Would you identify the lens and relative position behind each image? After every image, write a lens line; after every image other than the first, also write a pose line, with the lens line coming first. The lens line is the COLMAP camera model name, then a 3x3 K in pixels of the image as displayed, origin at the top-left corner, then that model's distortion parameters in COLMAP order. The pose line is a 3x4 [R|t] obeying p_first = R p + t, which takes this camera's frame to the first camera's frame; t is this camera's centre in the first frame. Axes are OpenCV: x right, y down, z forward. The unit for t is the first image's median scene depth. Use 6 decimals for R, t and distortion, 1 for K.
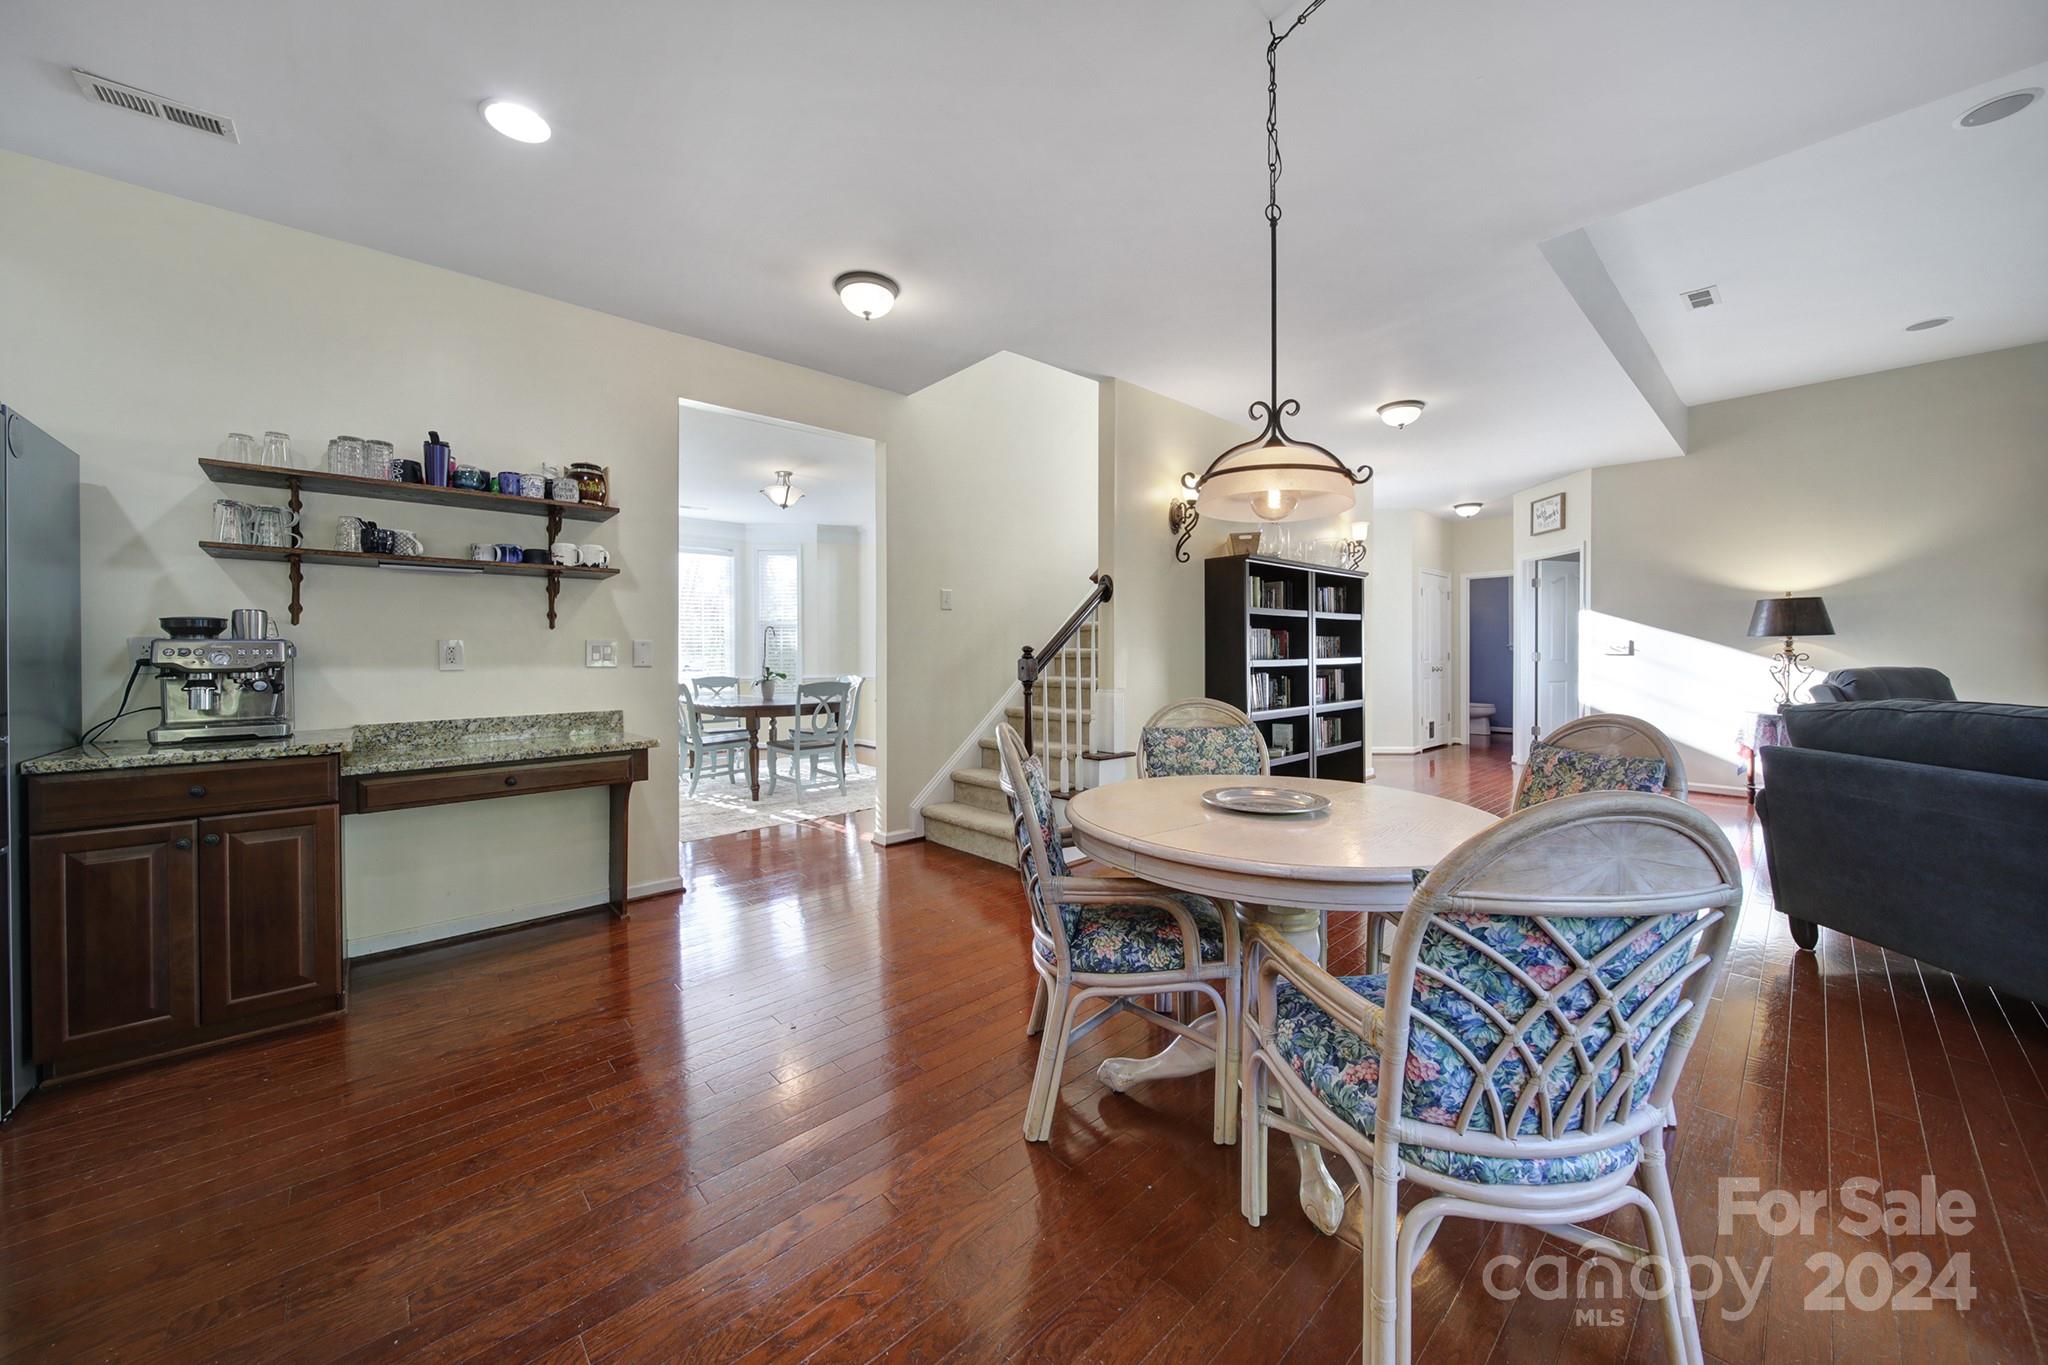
lens RADIAL K [[712.6, 0, 1027.2], [0, 712.6, 640.4], [0, 0, 1]] dist [-0.001249, -0.000229]
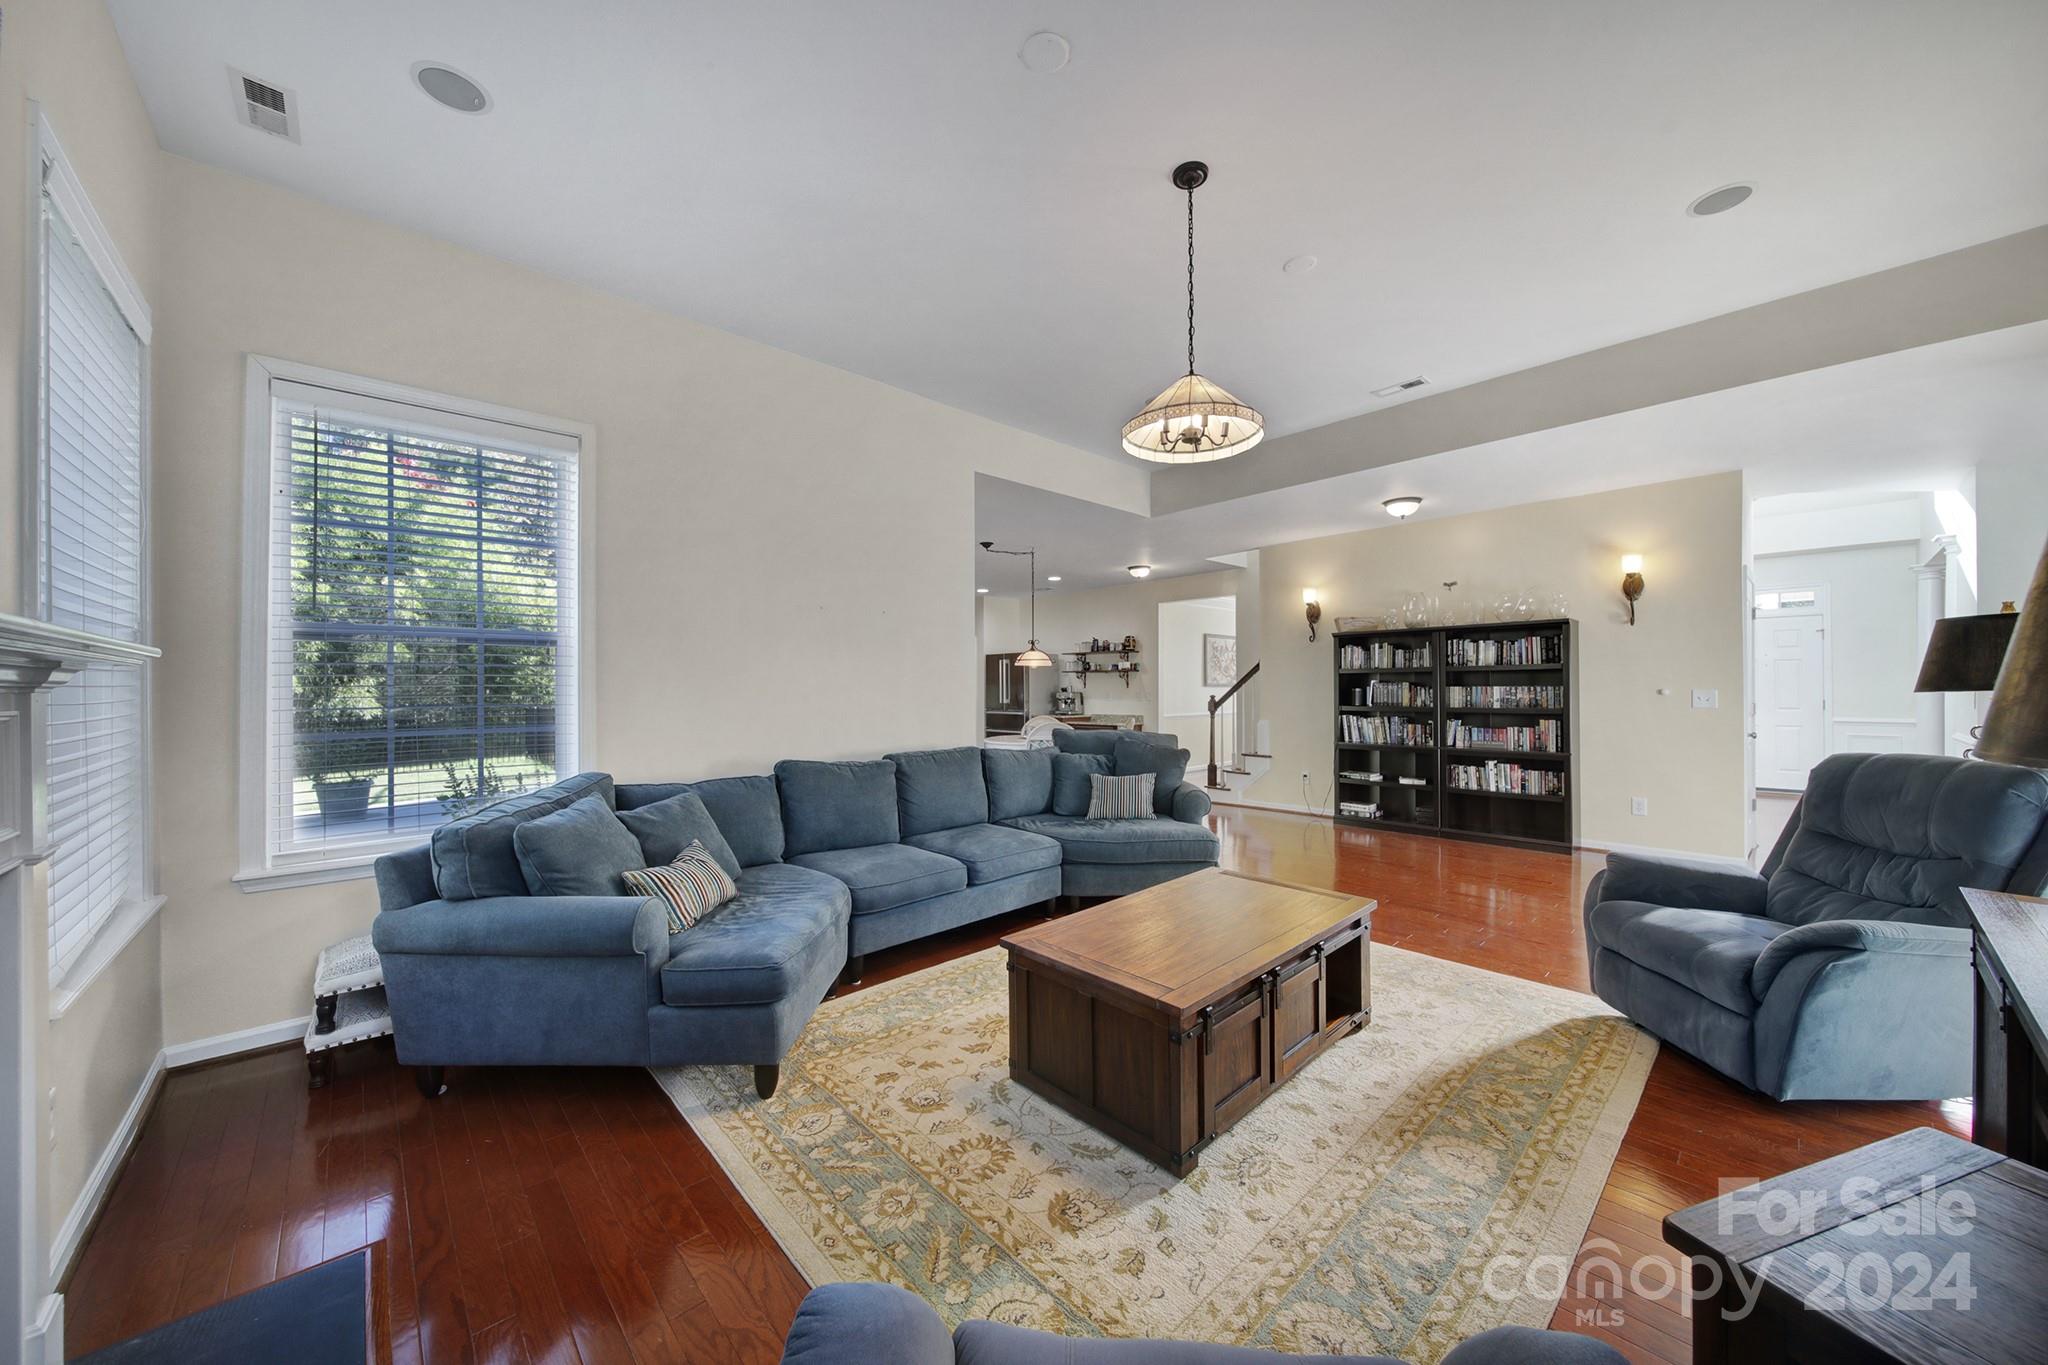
lens RADIAL K [[724.1, 0, 1027.8], [0, 724.1, 678.6], [0, 0, 1]] dist [-0.000655, -0.000373]
pose [[0.015076, -0.007102, -0.999861, 2.924141], [0.017275, 0.999827, -0.006841, -0.050919], [0.999737, -0.017170, 0.015196, 0.595420]]
